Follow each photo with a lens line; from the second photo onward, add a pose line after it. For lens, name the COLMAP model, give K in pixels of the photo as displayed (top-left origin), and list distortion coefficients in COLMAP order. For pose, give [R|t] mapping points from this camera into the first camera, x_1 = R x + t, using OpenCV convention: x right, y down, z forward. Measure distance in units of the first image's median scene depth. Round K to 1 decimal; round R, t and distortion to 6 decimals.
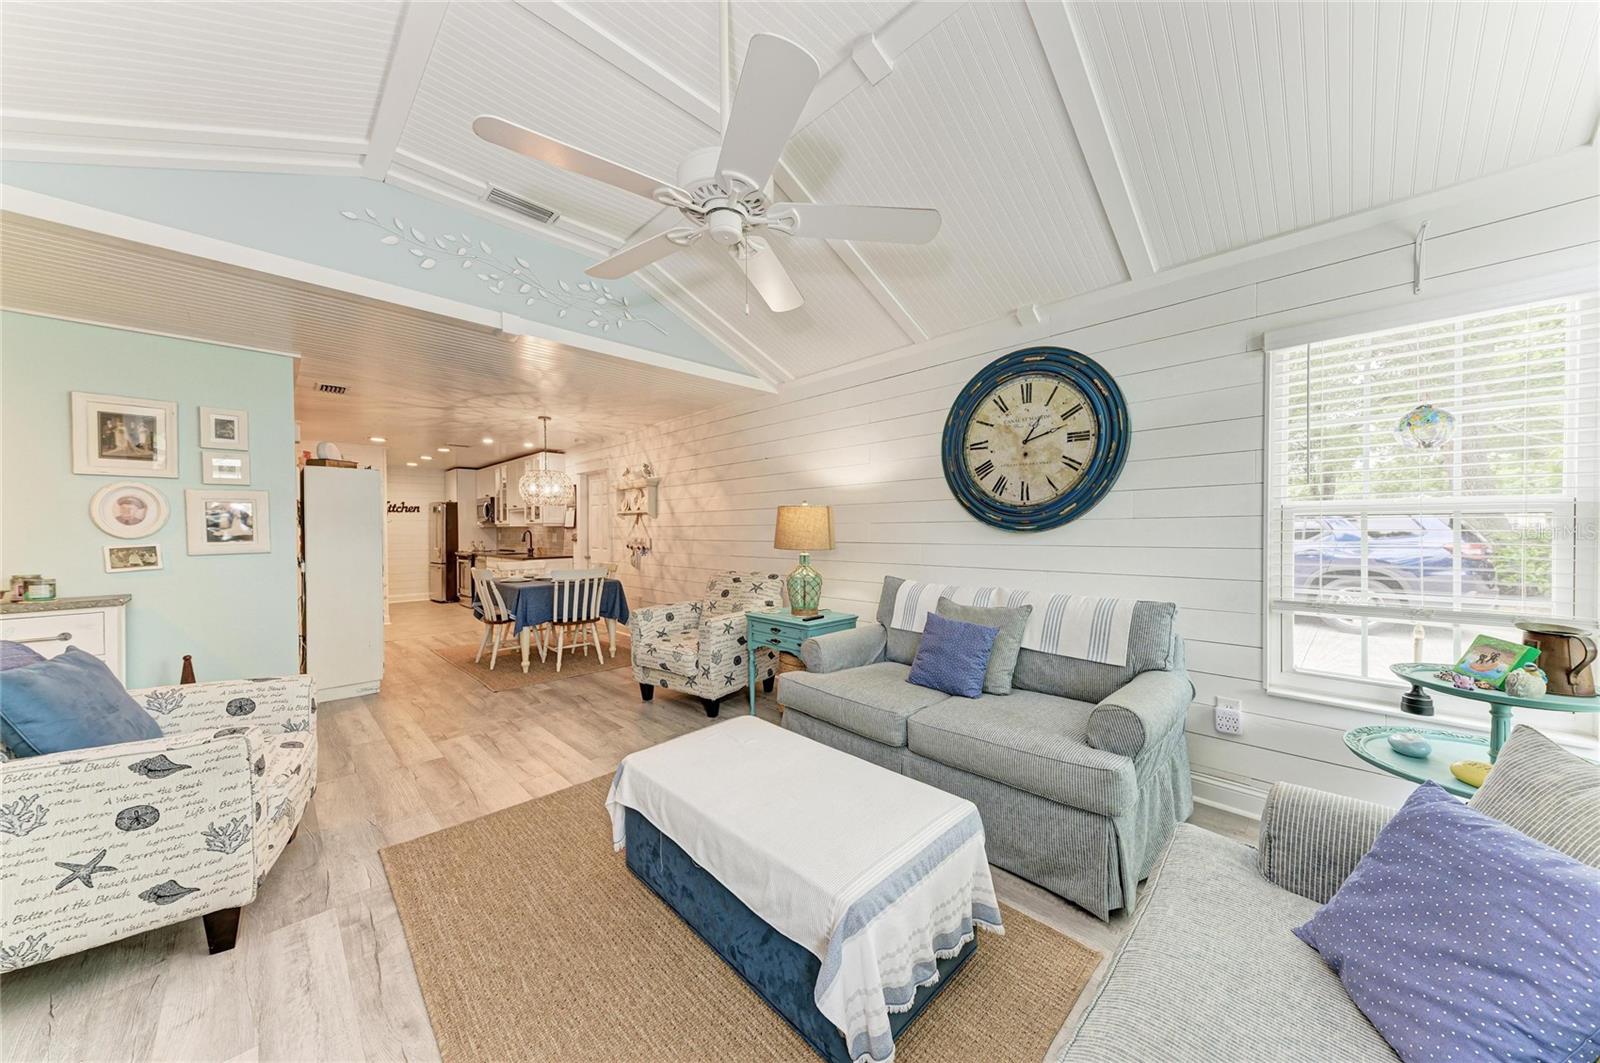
lens RADIAL K [[537.4, 0, 805.5], [0, 537.4, 536.0], [0, 0, 1]] dist [0.020839, -0.003341]
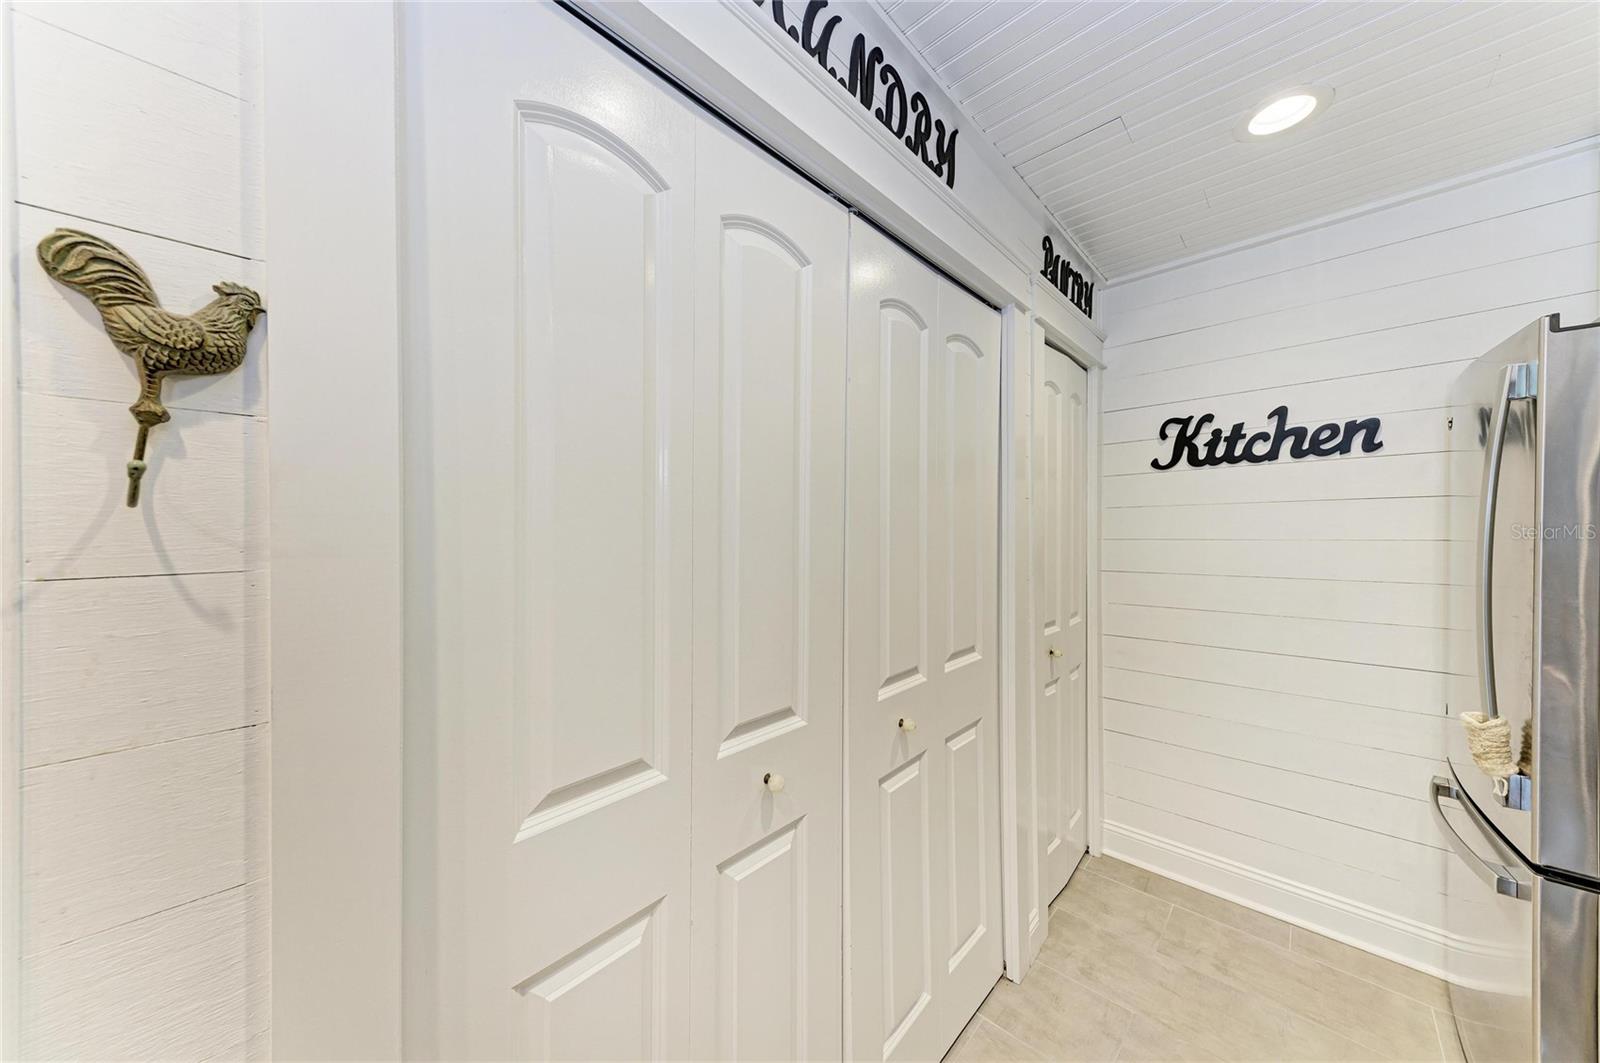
lens RADIAL K [[537.4, 0, 802.0], [0, 537.4, 536.4], [0, 0, 1]] dist [0.020839, -0.003341]
pose [[0.029514, 0.013659, -0.999471, -0.772286], [-0.006245, 0.999890, 0.013481, -0.024950], [0.999545, 0.005844, 0.029596, 1.157664]]
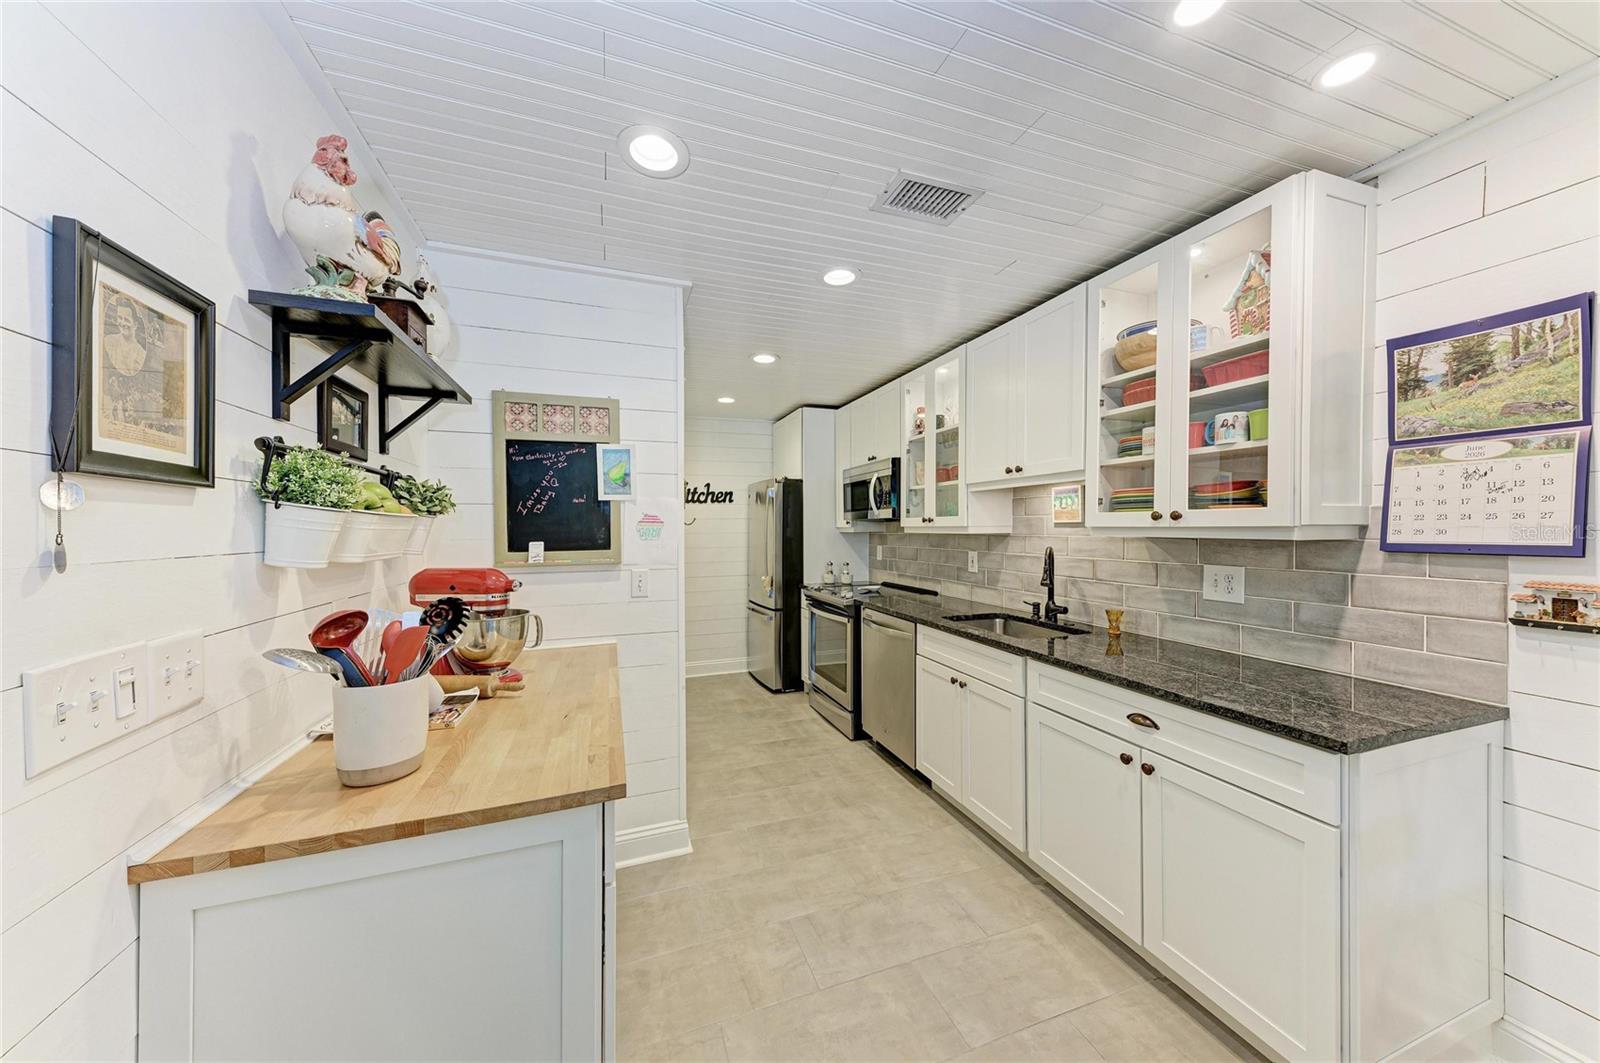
lens RADIAL K [[537.4, 0, 794.4], [0, 537.4, 532.5], [0, 0, 1]] dist [0.020839, -0.003341]
pose [[0.900225, 0.004094, -0.435405, -0.621874], [-0.004238, 0.999991, 0.000640, -0.022787], [0.435404, 0.001269, 0.900234, 0.806223]]
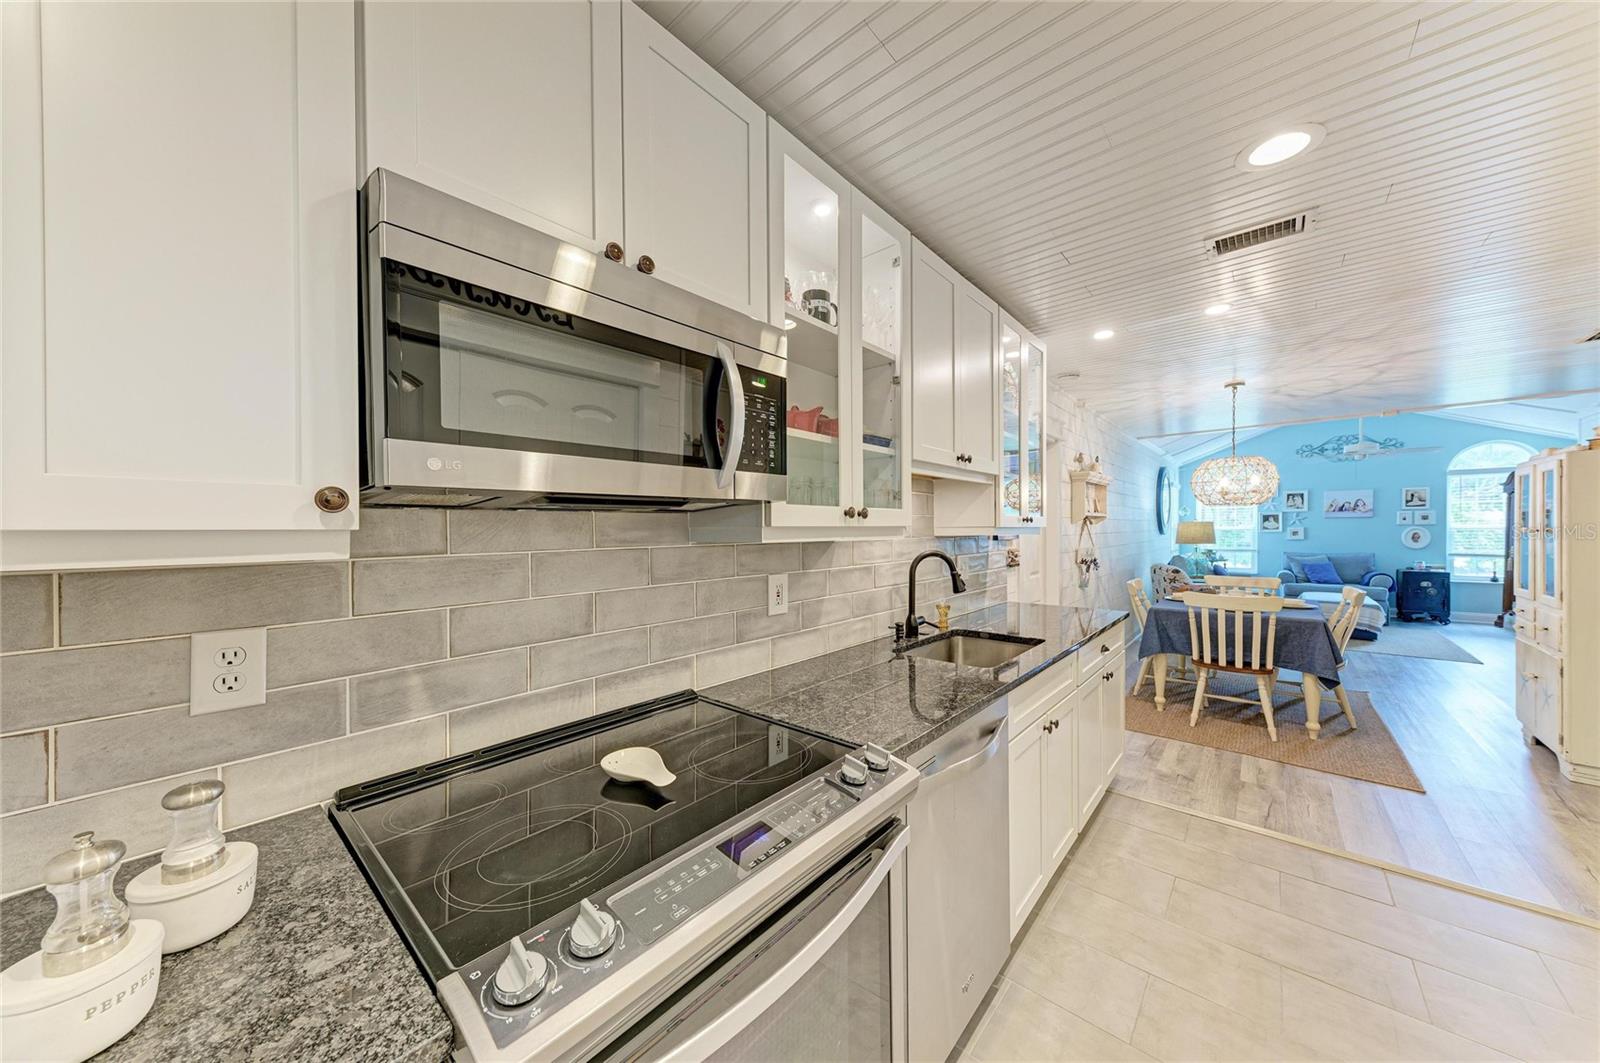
lens RADIAL K [[537.4, 0, 803.0], [0, 537.4, 536.5], [0, 0, 1]] dist [0.020839, -0.003341]
pose [[-0.070414, -0.007961, 0.997486, -0.940231], [0.021787, 0.999717, 0.009516, -0.026825], [-0.997280, 0.022403, -0.070220, 1.308146]]
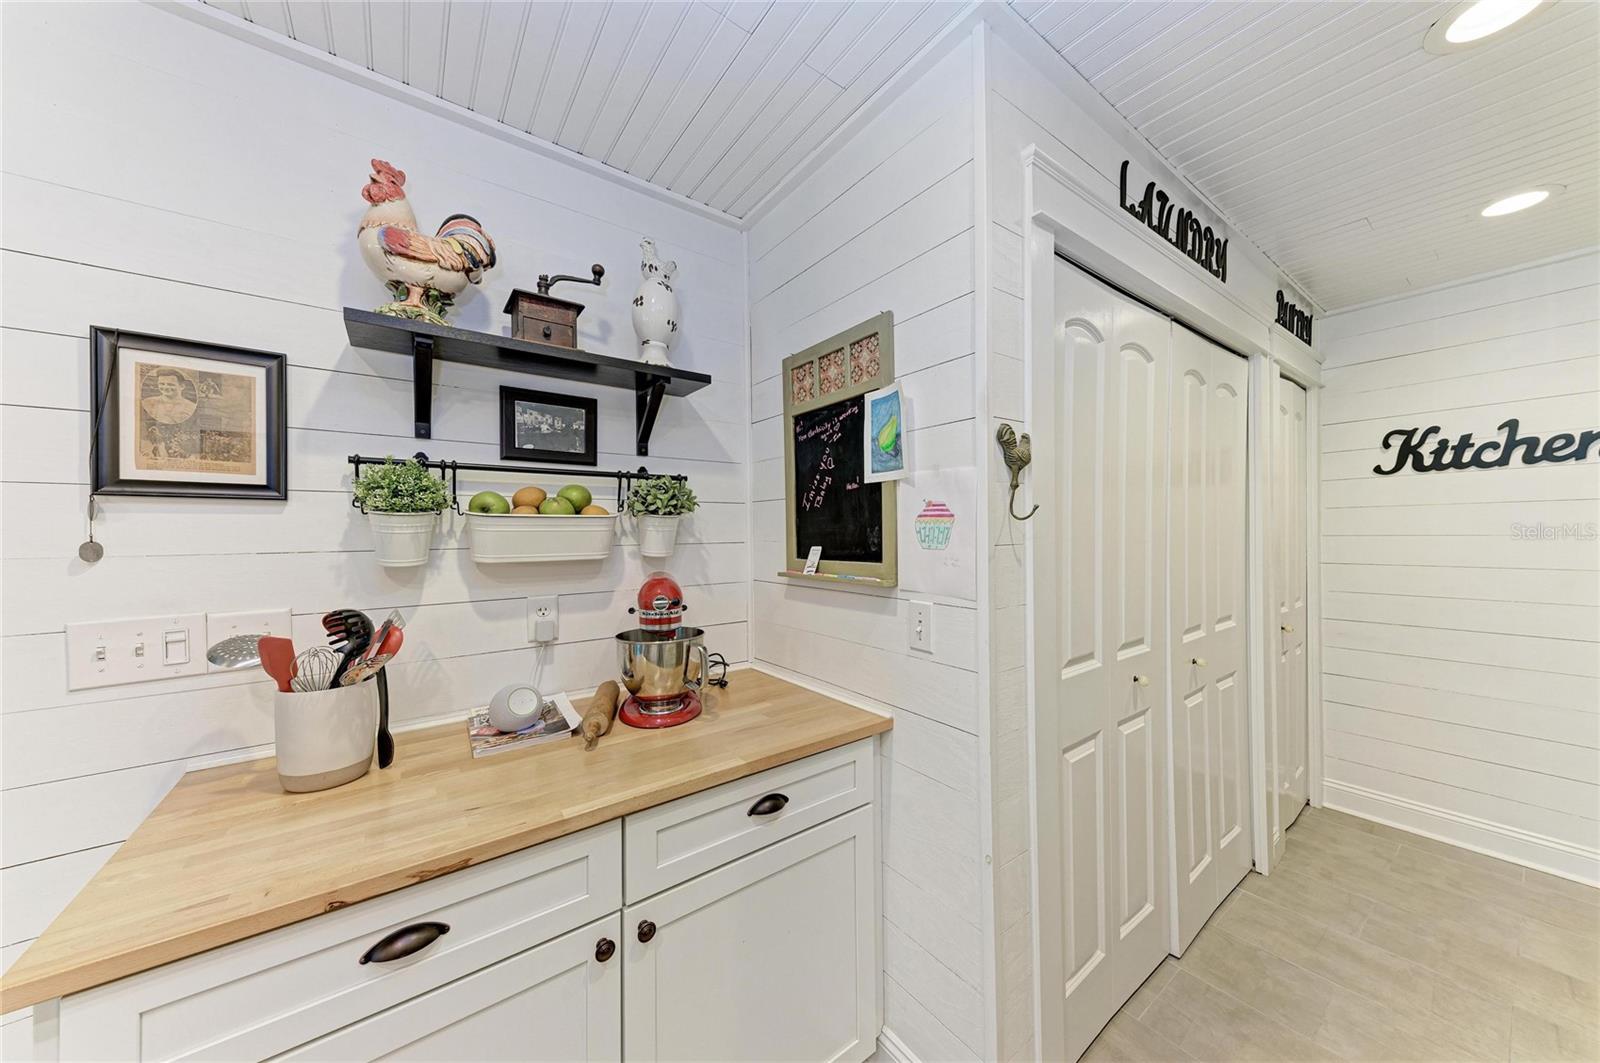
lens RADIAL K [[537.4, 0, 806.4], [0, 537.4, 532.7], [0, 0, 1]] dist [0.020839, -0.003341]
pose [[-0.146085, 0.011247, -0.989208, -0.662248], [-0.002736, 0.999927, 0.011773, -0.025041], [0.989268, 0.004426, -0.146044, 1.047138]]
